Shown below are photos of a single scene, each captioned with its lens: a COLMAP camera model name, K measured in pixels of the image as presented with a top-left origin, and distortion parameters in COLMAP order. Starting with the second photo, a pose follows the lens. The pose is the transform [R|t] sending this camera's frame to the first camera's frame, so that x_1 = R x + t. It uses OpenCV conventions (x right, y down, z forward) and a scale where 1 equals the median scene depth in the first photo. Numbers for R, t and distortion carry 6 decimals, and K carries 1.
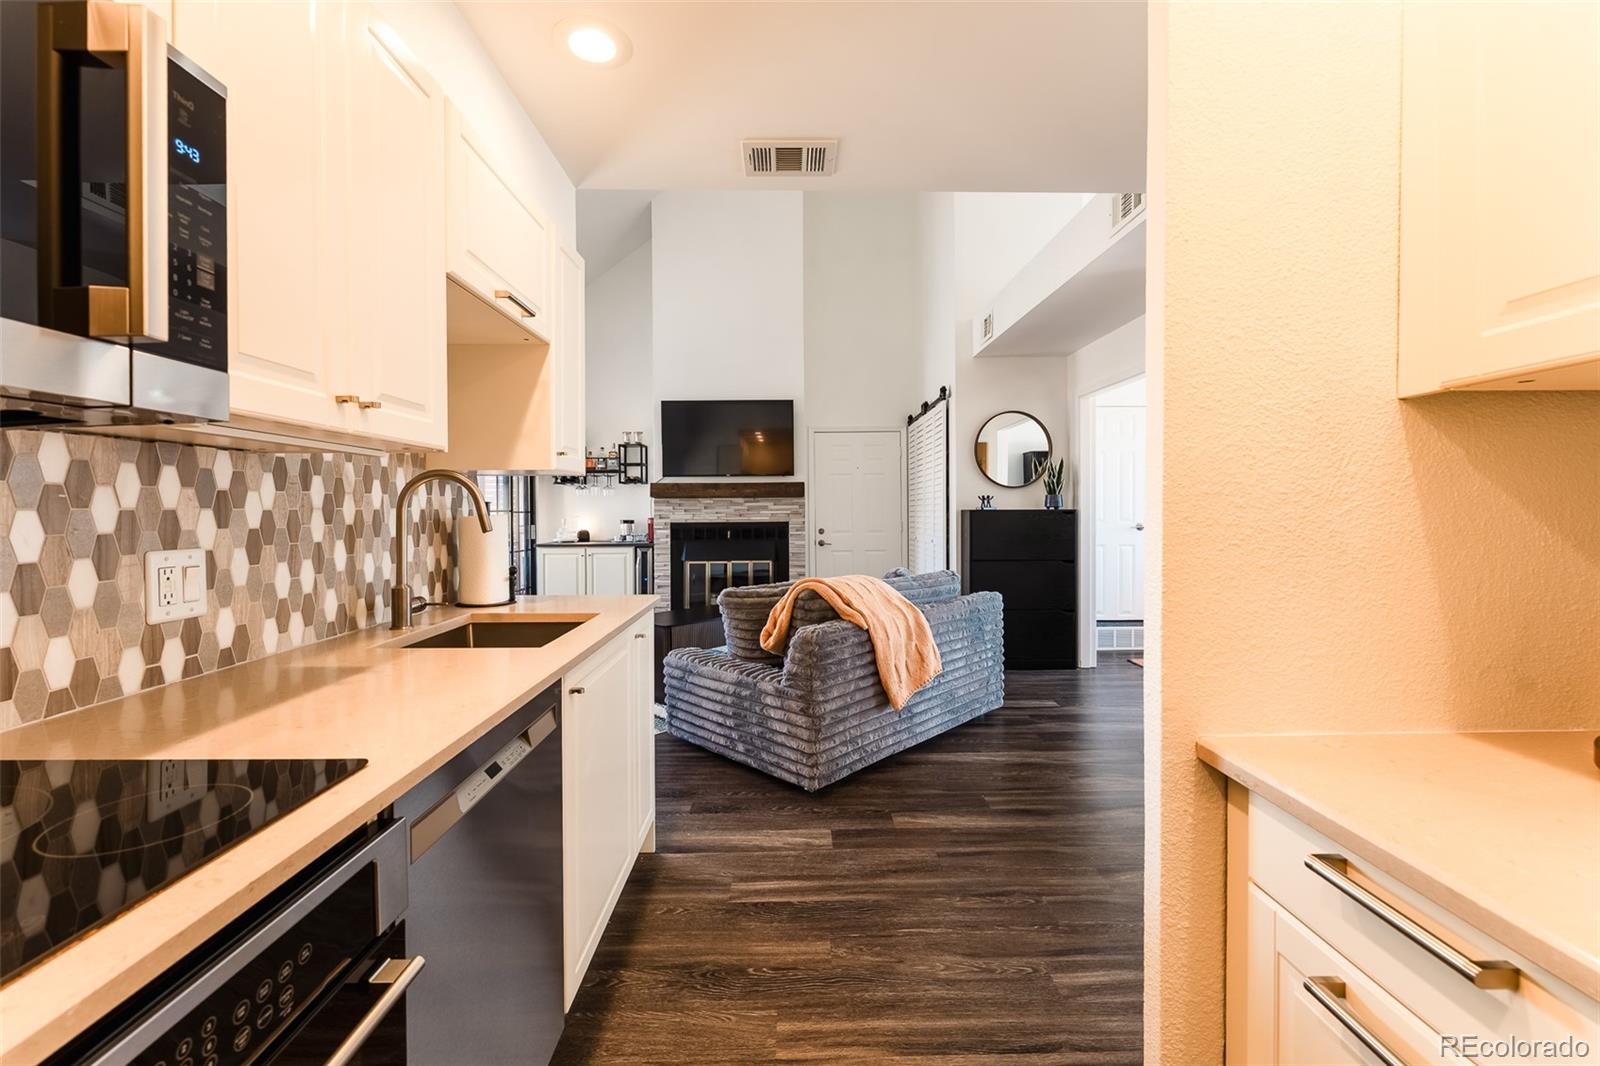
lens RADIAL K [[657.3, 0, 802.3], [0, 657.3, 515.7], [0, 0, 1]] dist [-0.000476, -0.000948]
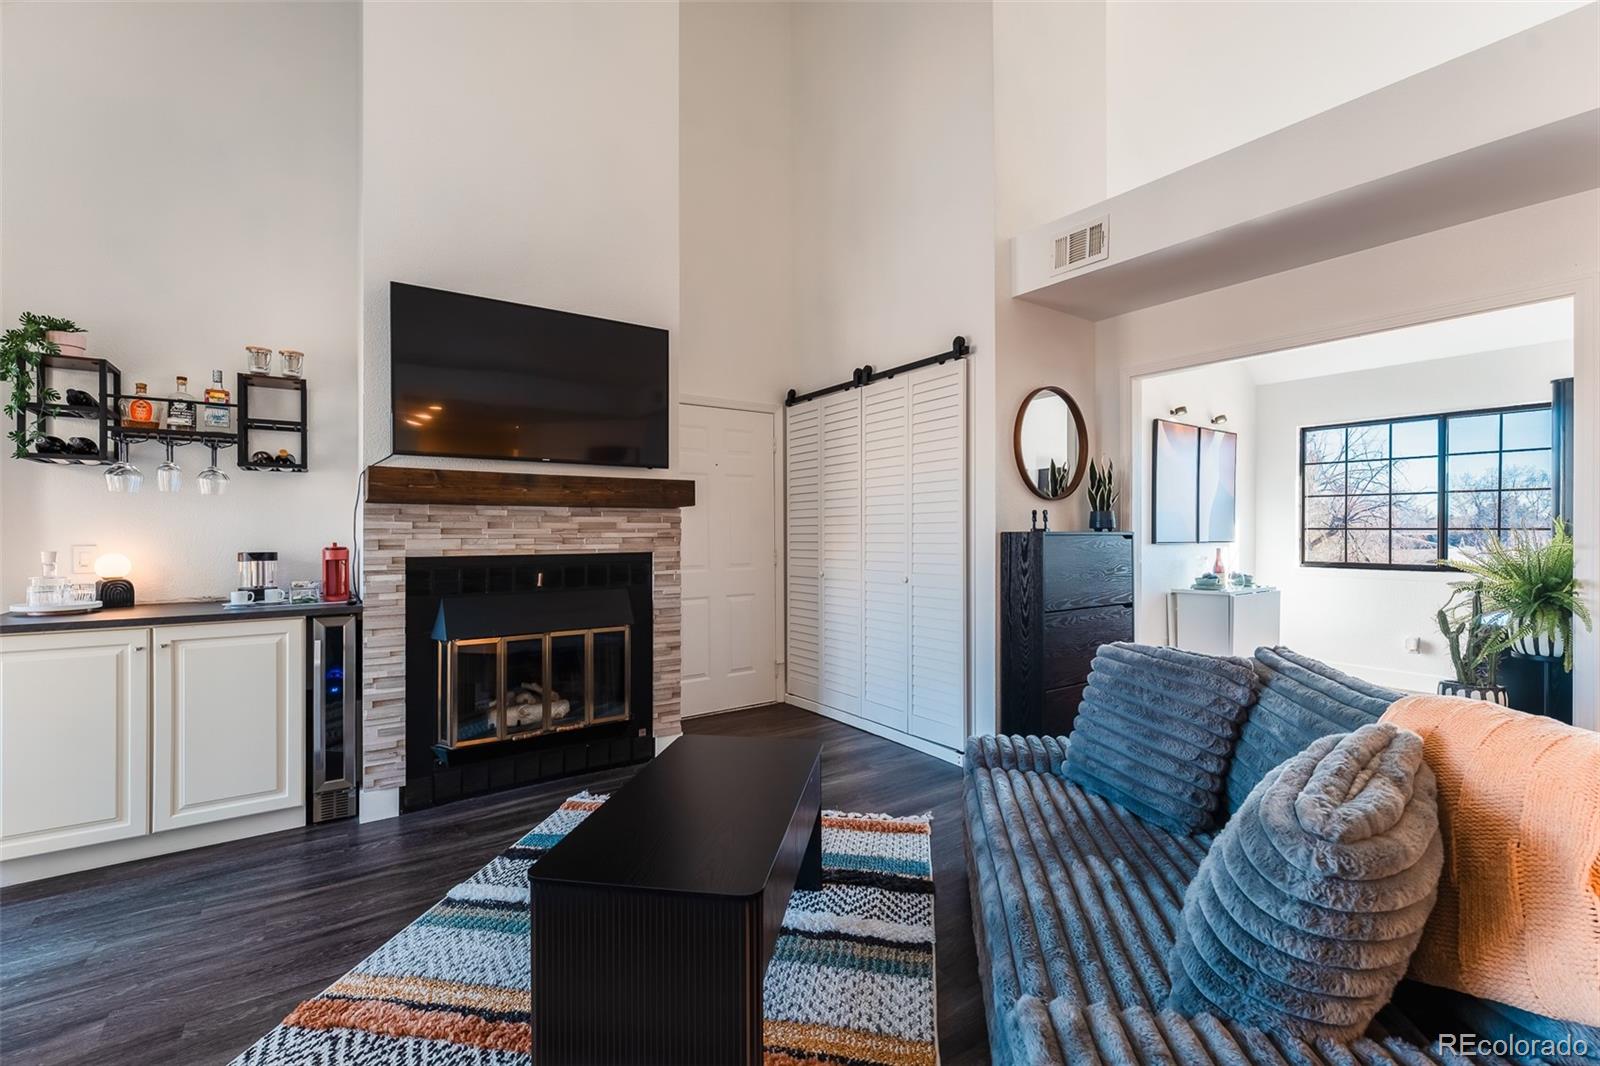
lens RADIAL K [[689.9, 0, 800.0], [0, 689.9, 533.0], [0, 0, 1]] dist [0.004960, 0.000221]
pose [[0.828001, 0.003831, 0.560713, -0.537669], [0.001247, 0.999962, -0.008674, -0.004266], [-0.560725, 0.007882, 0.827964, 1.009893]]
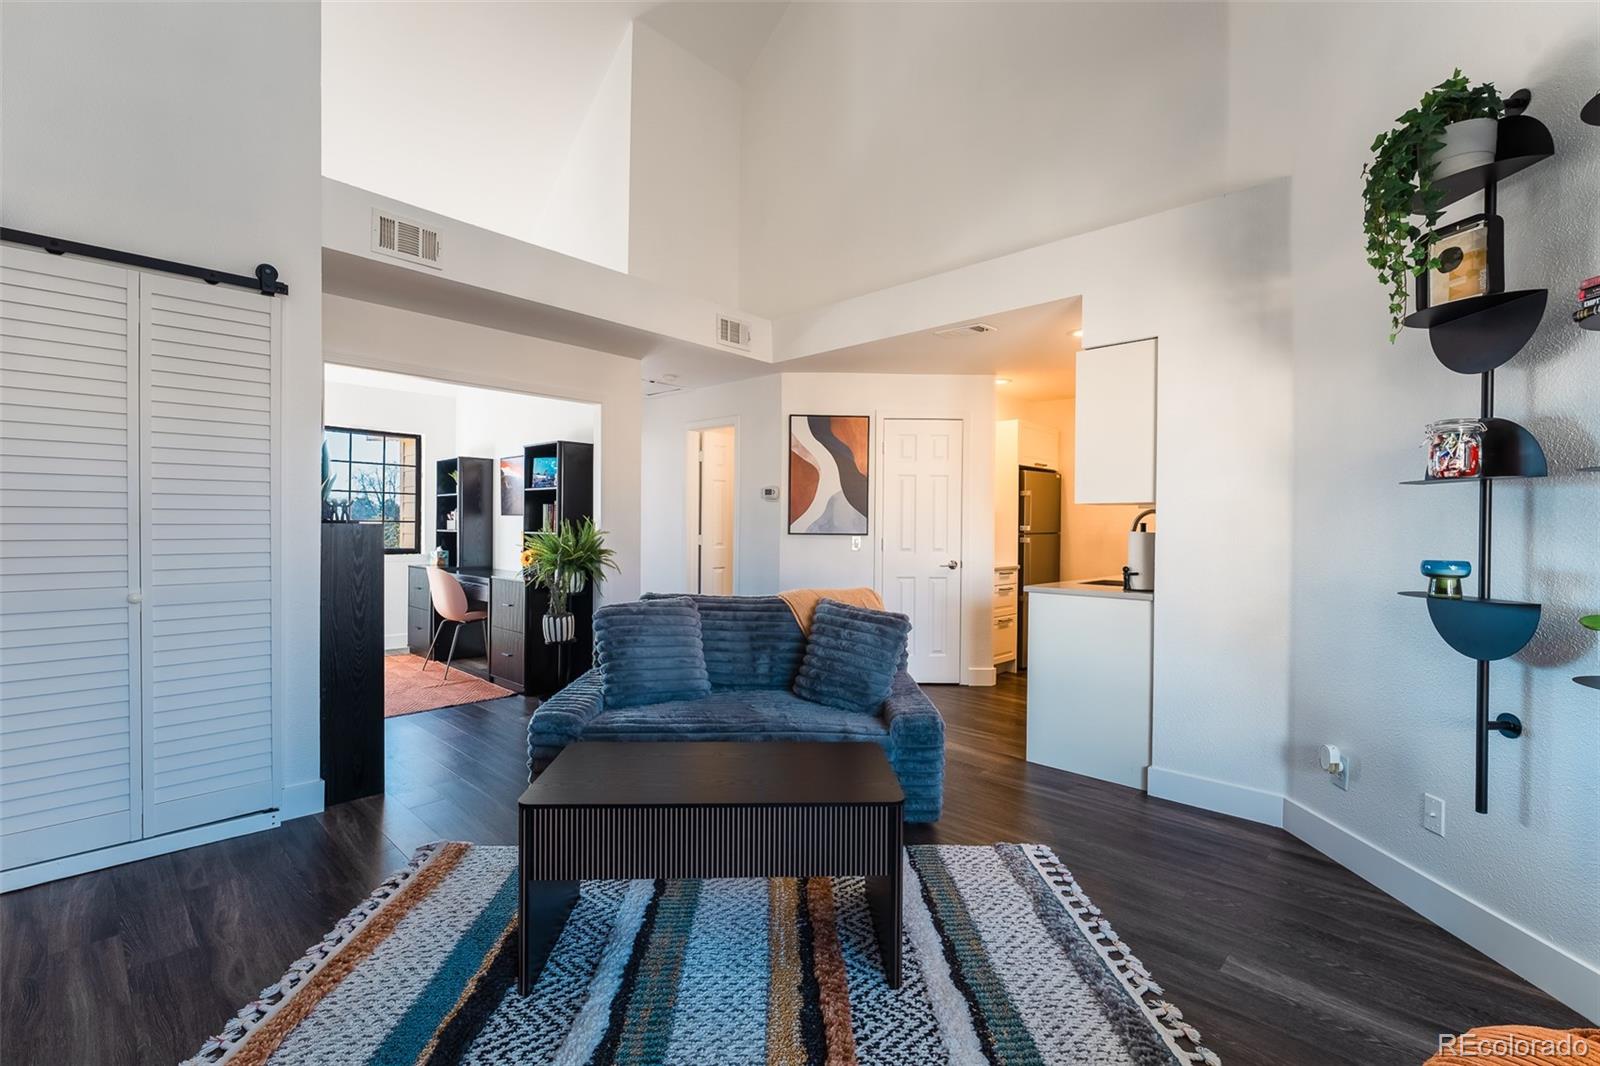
lens RADIAL K [[702.1, 0, 800.0], [0, 702.1, 533.0], [0, 0, 1]] dist [-0.000325, -0.000227]
pose [[-0.716545, -0.007913, 0.697496, -0.799458], [0.000635, 0.999928, 0.011996, -0.013439], [-0.697541, 0.009039, -0.716488, 2.065581]]
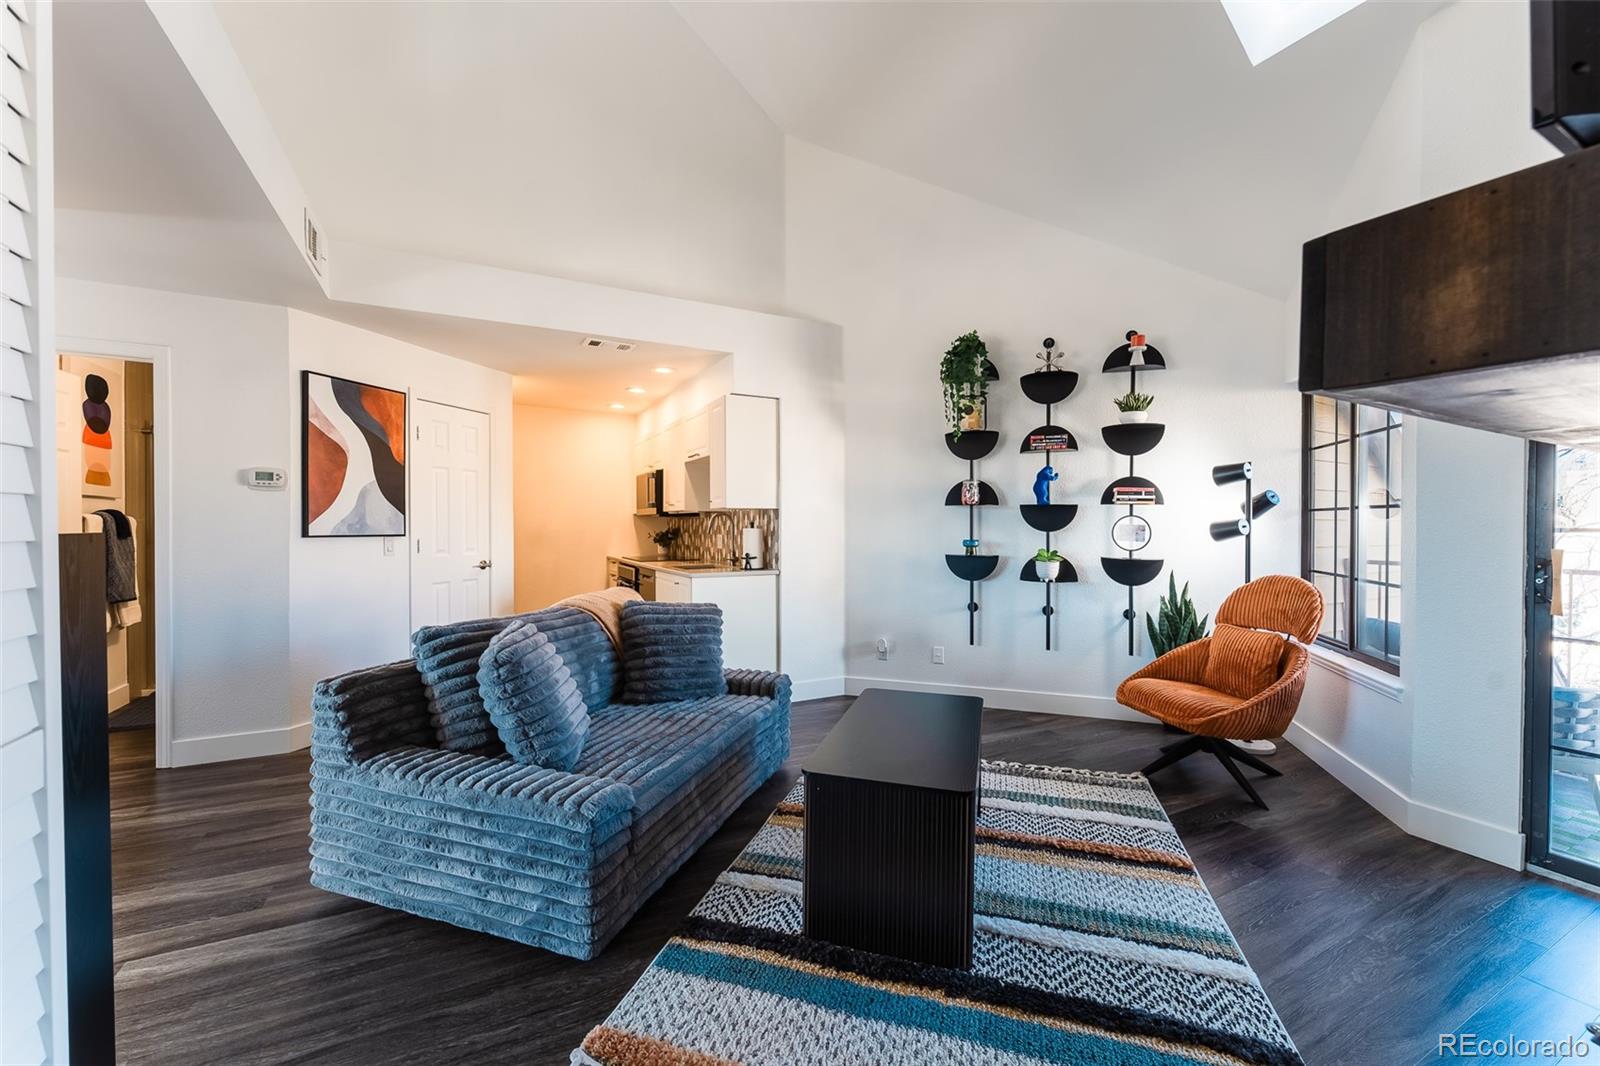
lens RADIAL K [[636.5, 0, 800.0], [0, 636.5, 533.0], [0, 0, 1]] dist [-0.000571, -0.000295]
pose [[-0.895719, 0.007467, -0.444557, 0.234559], [-0.002406, 0.999763, 0.021639, -0.024086], [0.444613, 0.020452, -0.895489, 2.259417]]
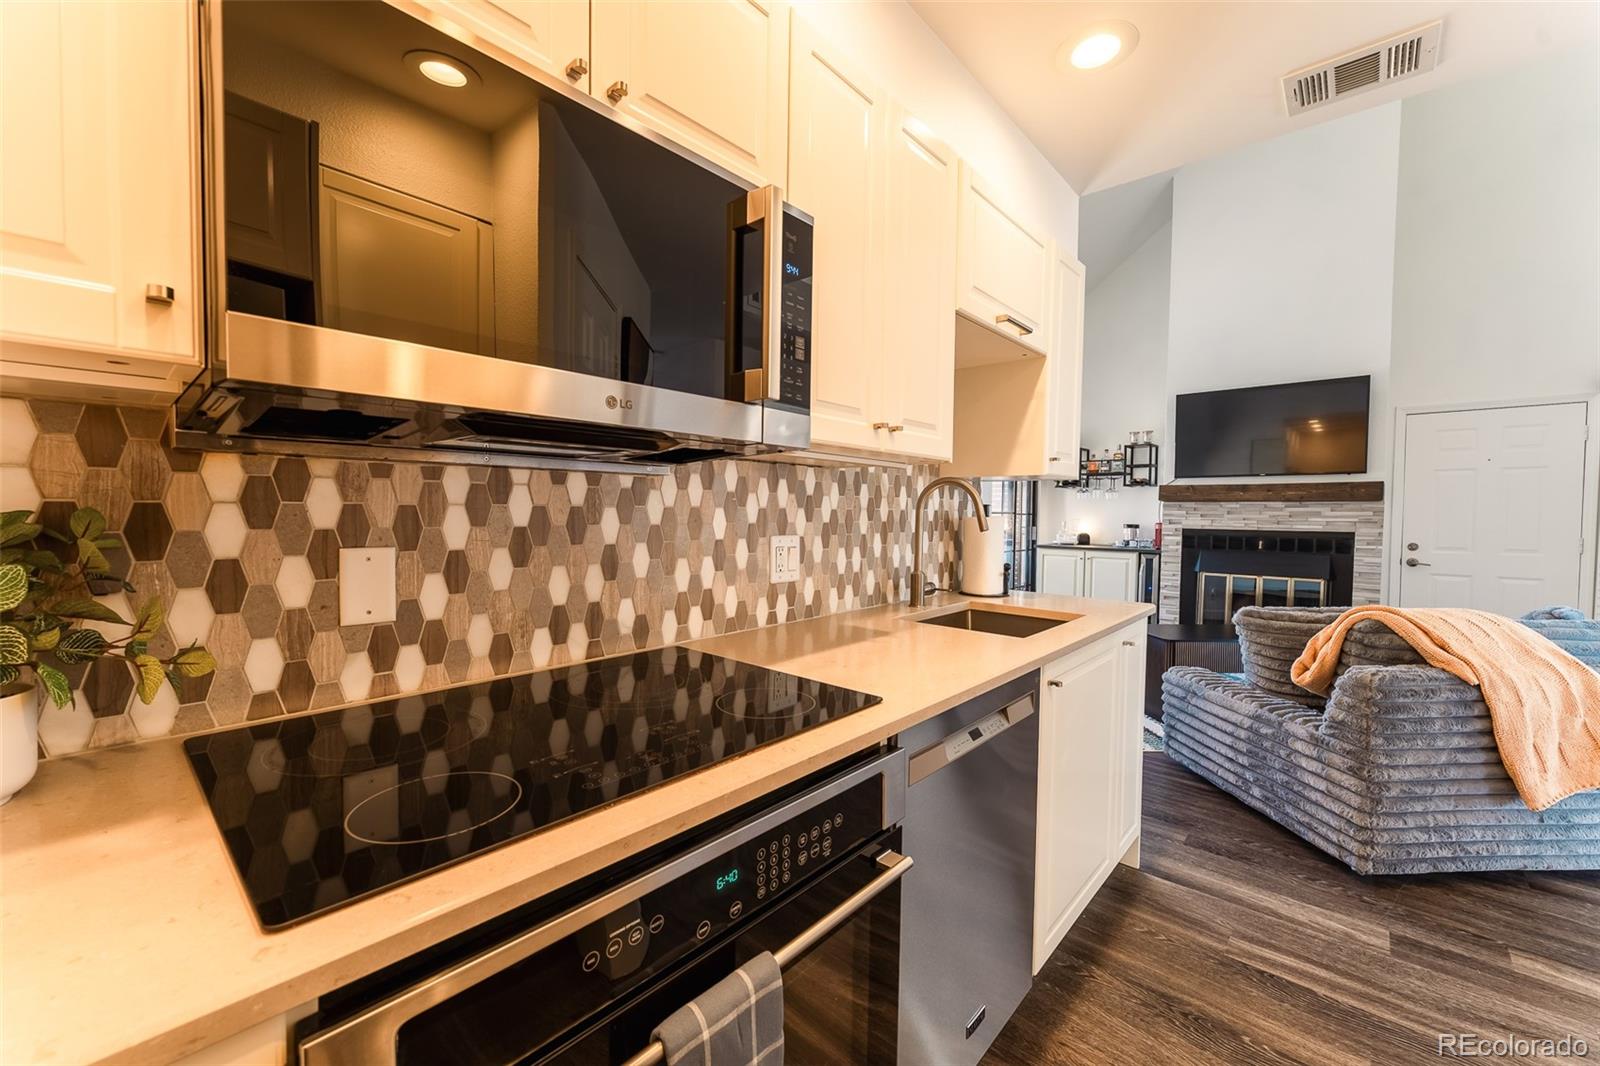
lens RADIAL K [[636.5, 0, 800.0], [0, 636.5, 533.0], [0, 0, 1]] dist [-0.000571, -0.000295]
pose [[0.732871, 0.037521, -0.679332, 0.022564], [-0.021593, 0.999258, 0.031896, -0.000136], [0.680024, -0.008707, 0.733138, -0.015875]]
